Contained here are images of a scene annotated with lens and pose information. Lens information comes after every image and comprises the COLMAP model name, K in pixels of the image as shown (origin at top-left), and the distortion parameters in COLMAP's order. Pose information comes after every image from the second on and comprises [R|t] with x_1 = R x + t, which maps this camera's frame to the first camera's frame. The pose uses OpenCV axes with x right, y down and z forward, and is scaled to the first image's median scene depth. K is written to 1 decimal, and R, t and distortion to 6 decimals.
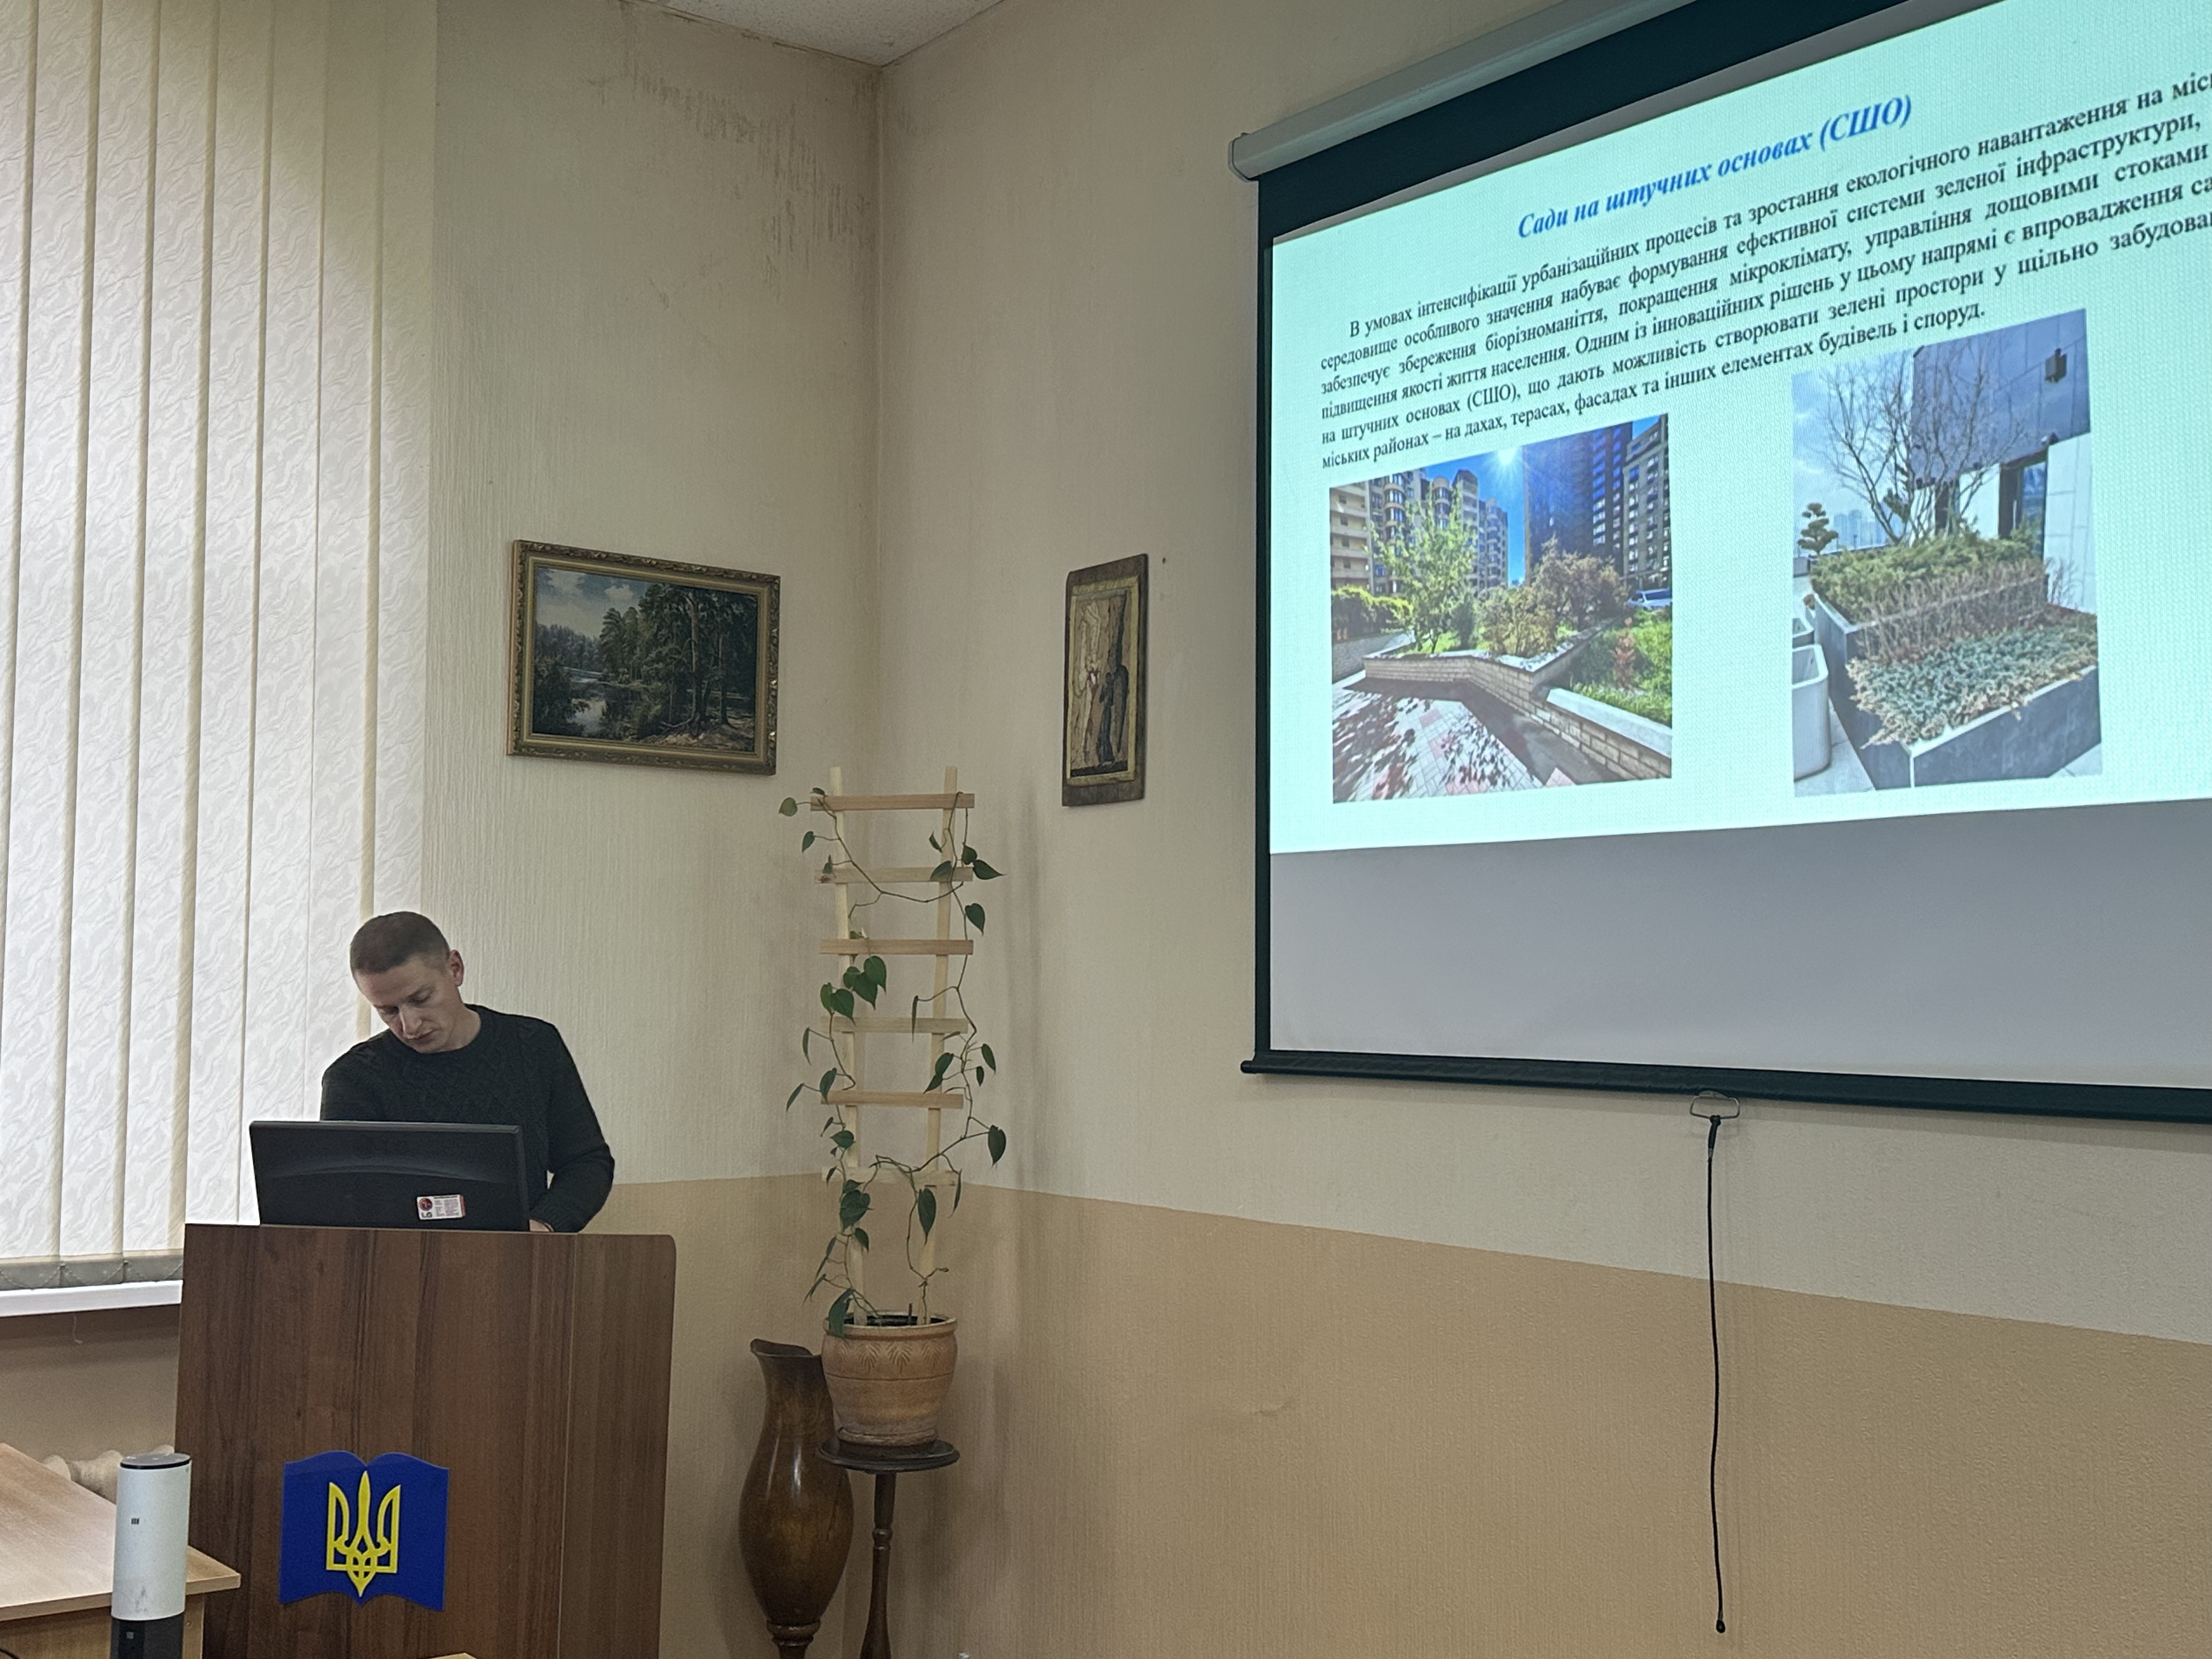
lens RADIAL K [[2398.4, 0, 1106.0], [0, 2398.4, 829.5], [0, 0, 1]] dist [0.173897, -0.362339]
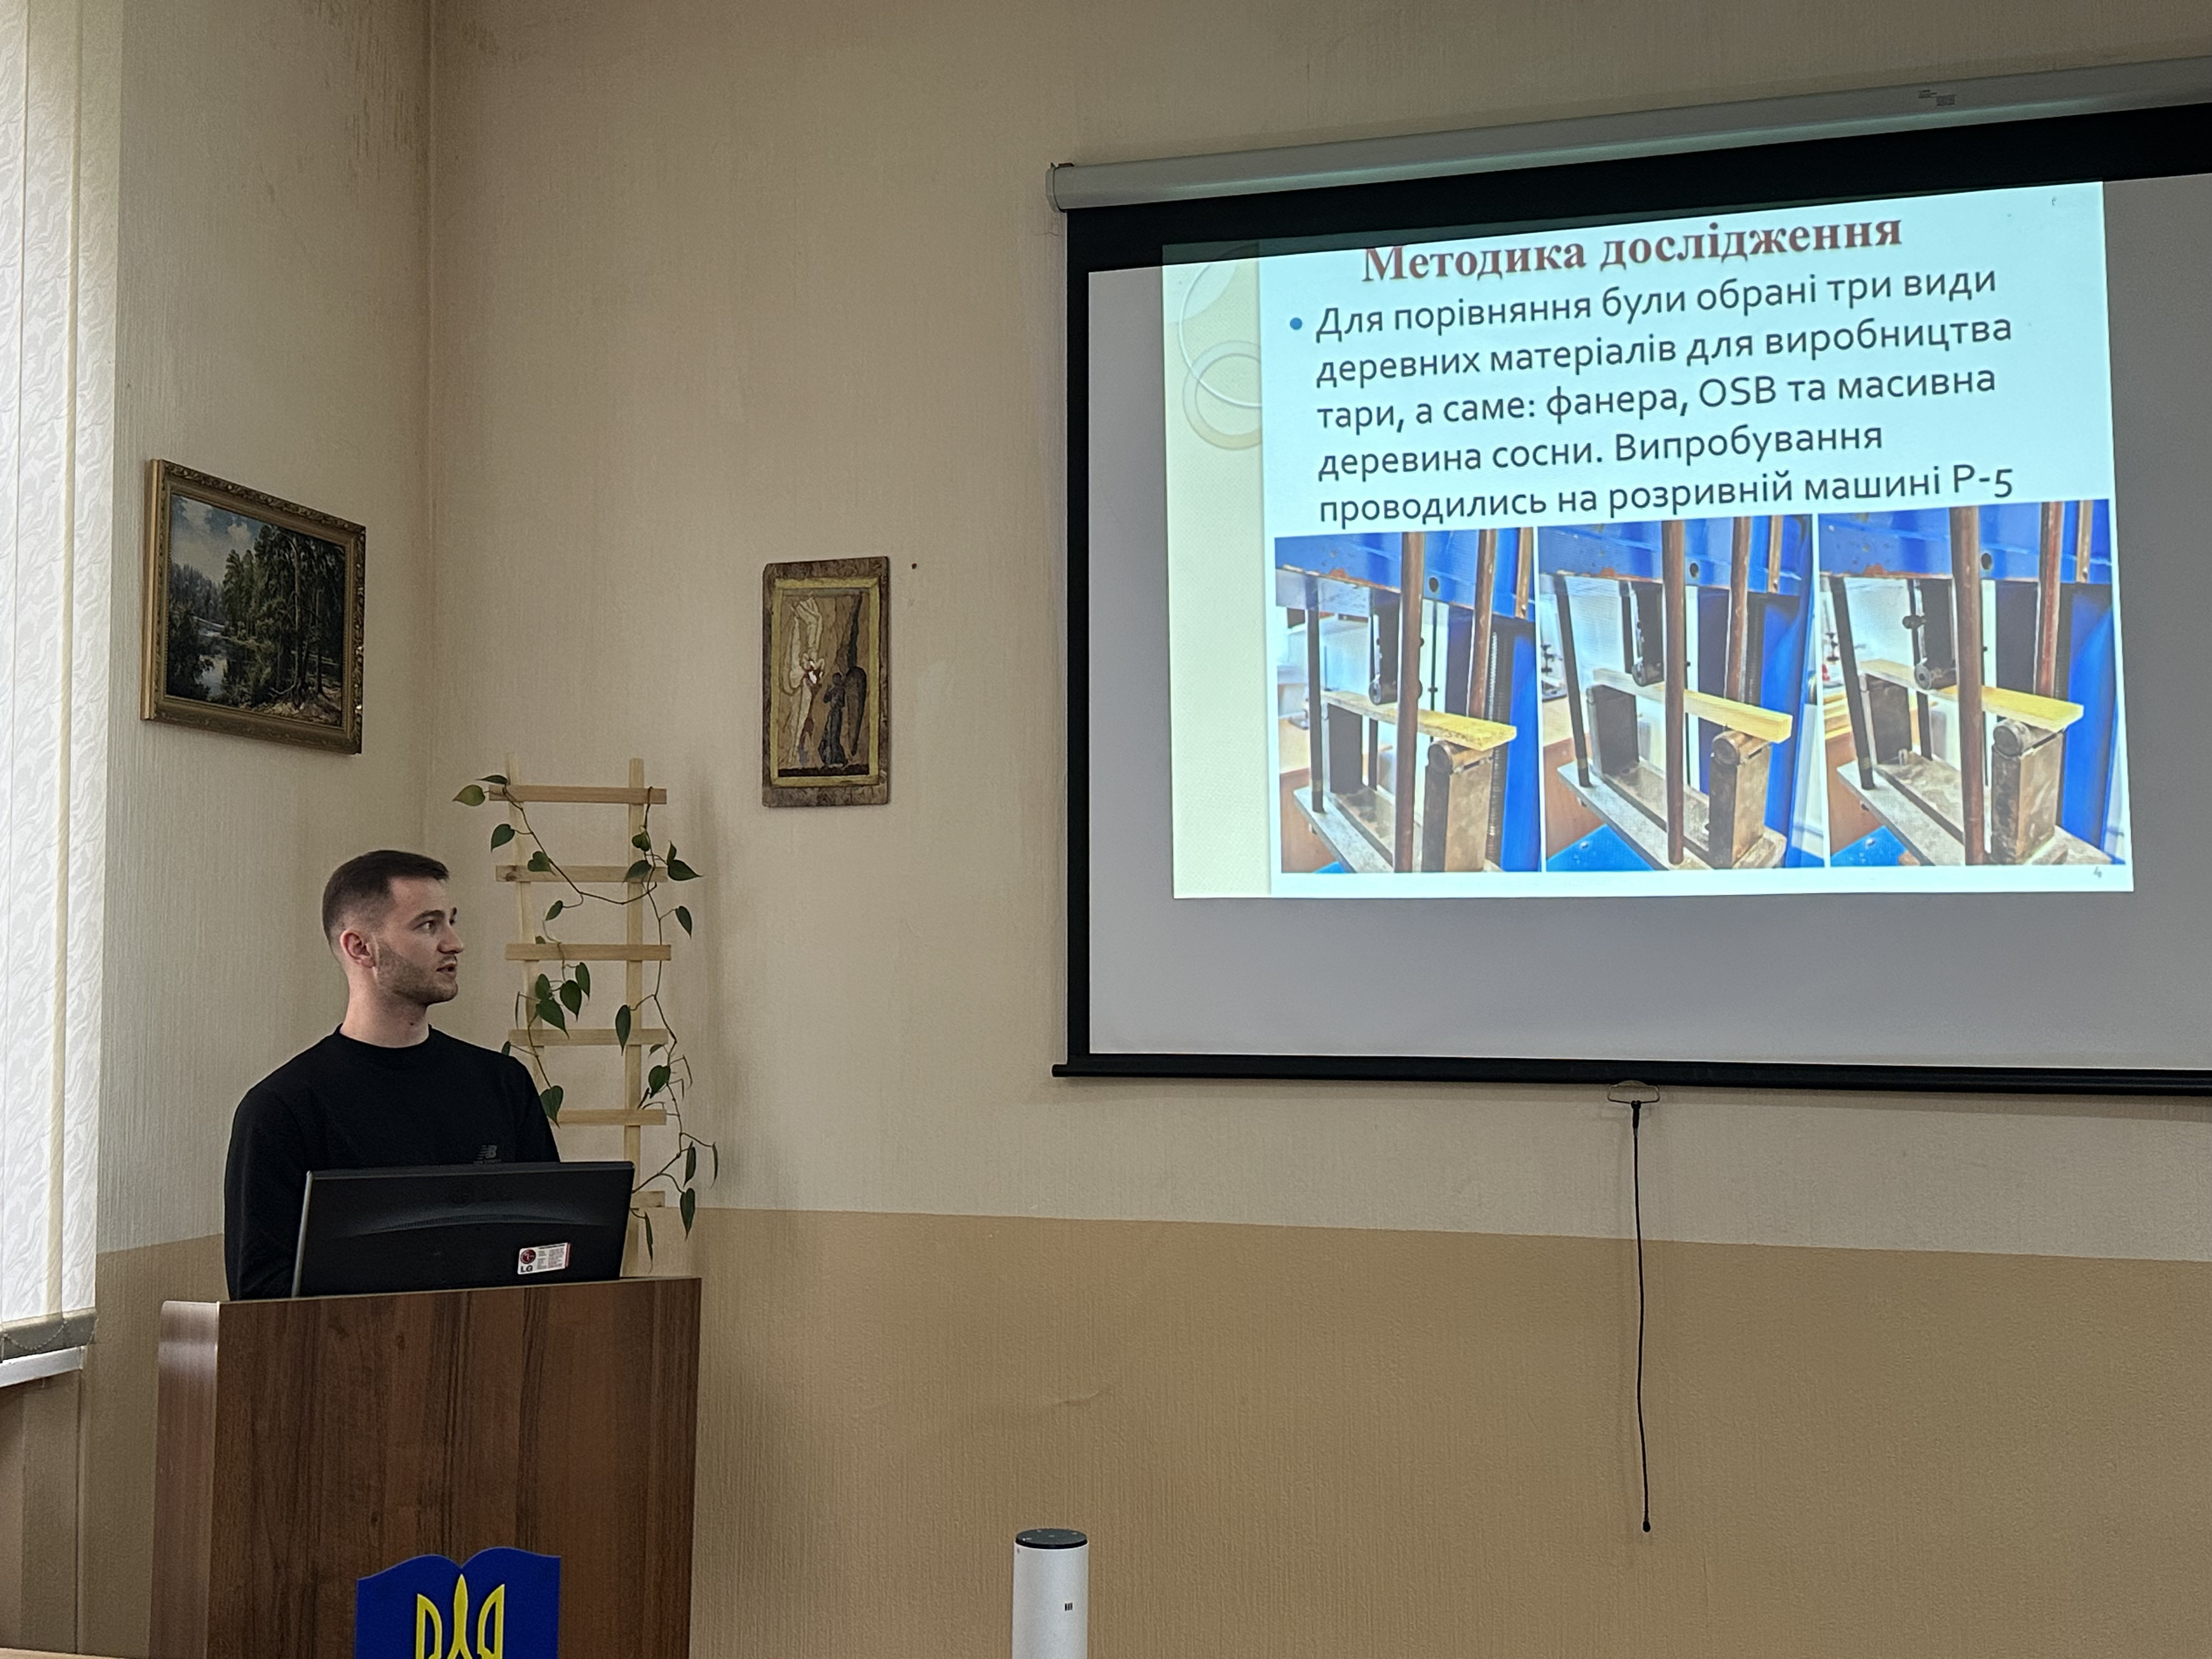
lens RADIAL K [[2435.6, 0, 1069.8], [0, 2435.6, 825.3], [0, 0, 1]] dist [0.188023, -0.403116]
pose [[0.804156, 0.030106, 0.593656, -0.515909], [-0.034906, 0.999385, -0.003399, -0.003106], [-0.593393, -0.017989, 0.804712, 0.140358]]
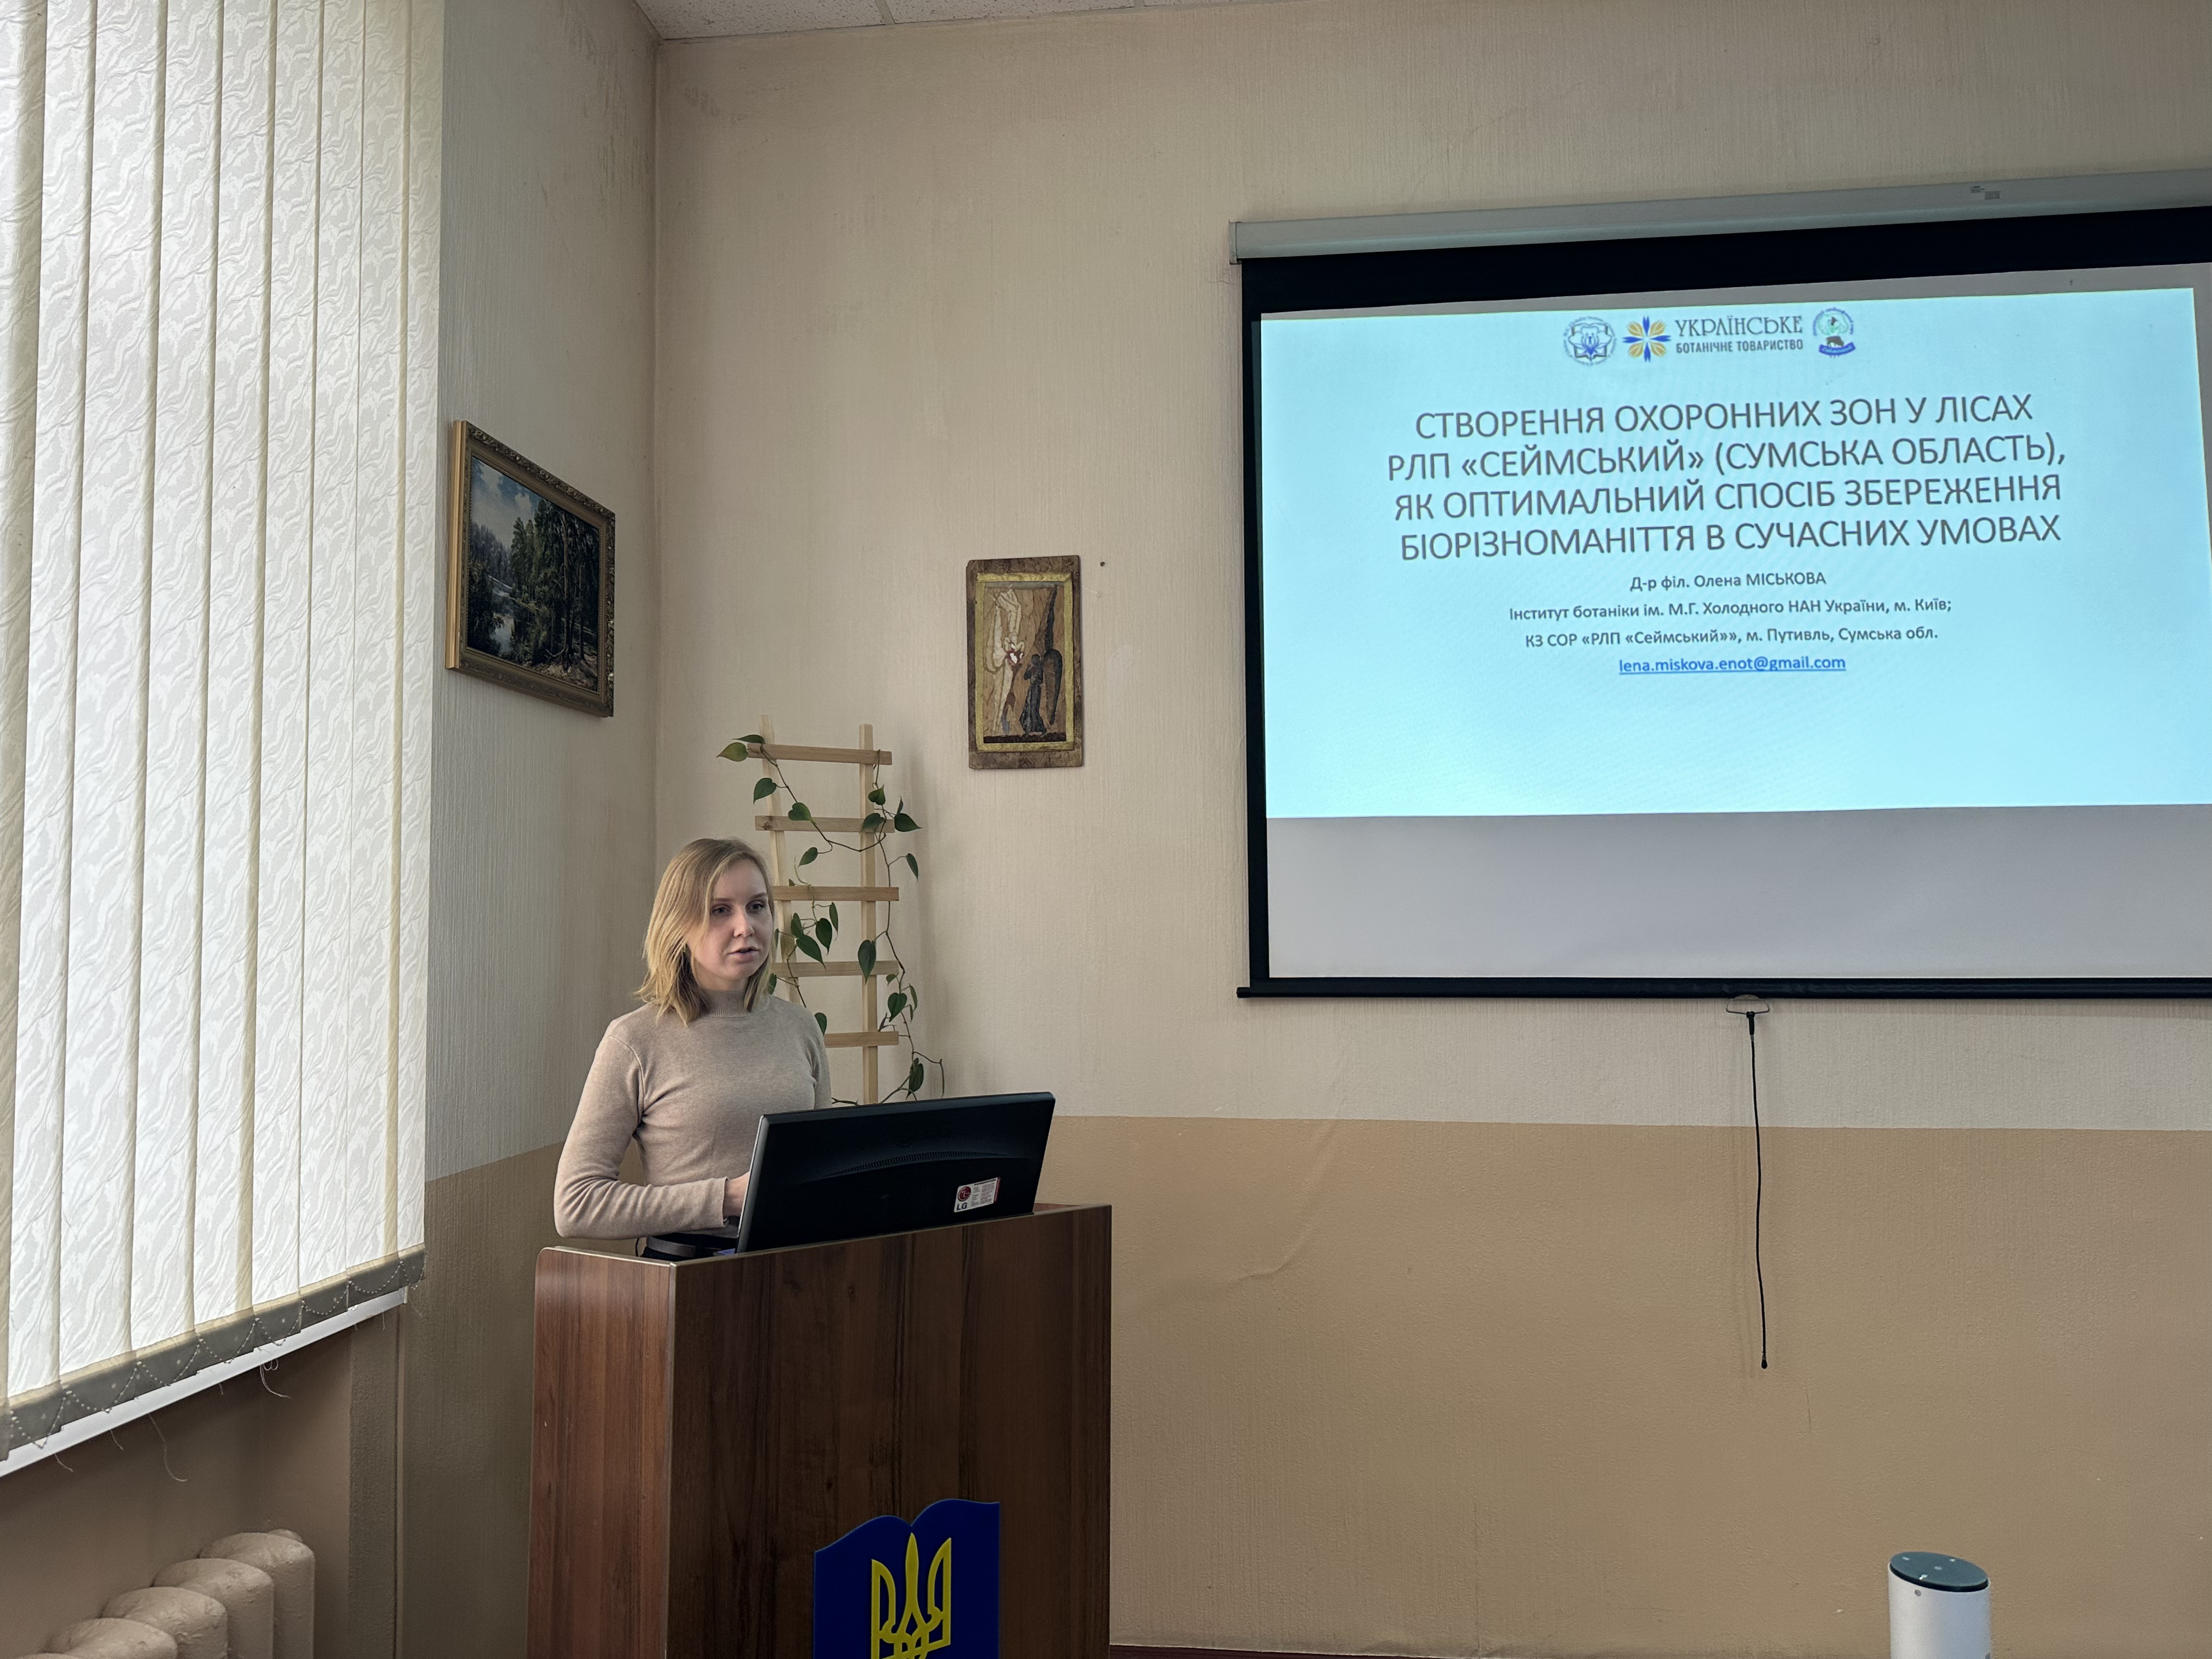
lens RADIAL K [[1541.2, 0, 1106.0], [0, 1541.2, 829.5], [0, 0, 1]] dist [0.156685, -0.281457]
pose [[0.691695, 0.031667, 0.721495, -0.507331], [-0.036270, 0.999301, -0.009088, 0.023735], [-0.721278, -0.019883, 0.692360, 0.467089]]
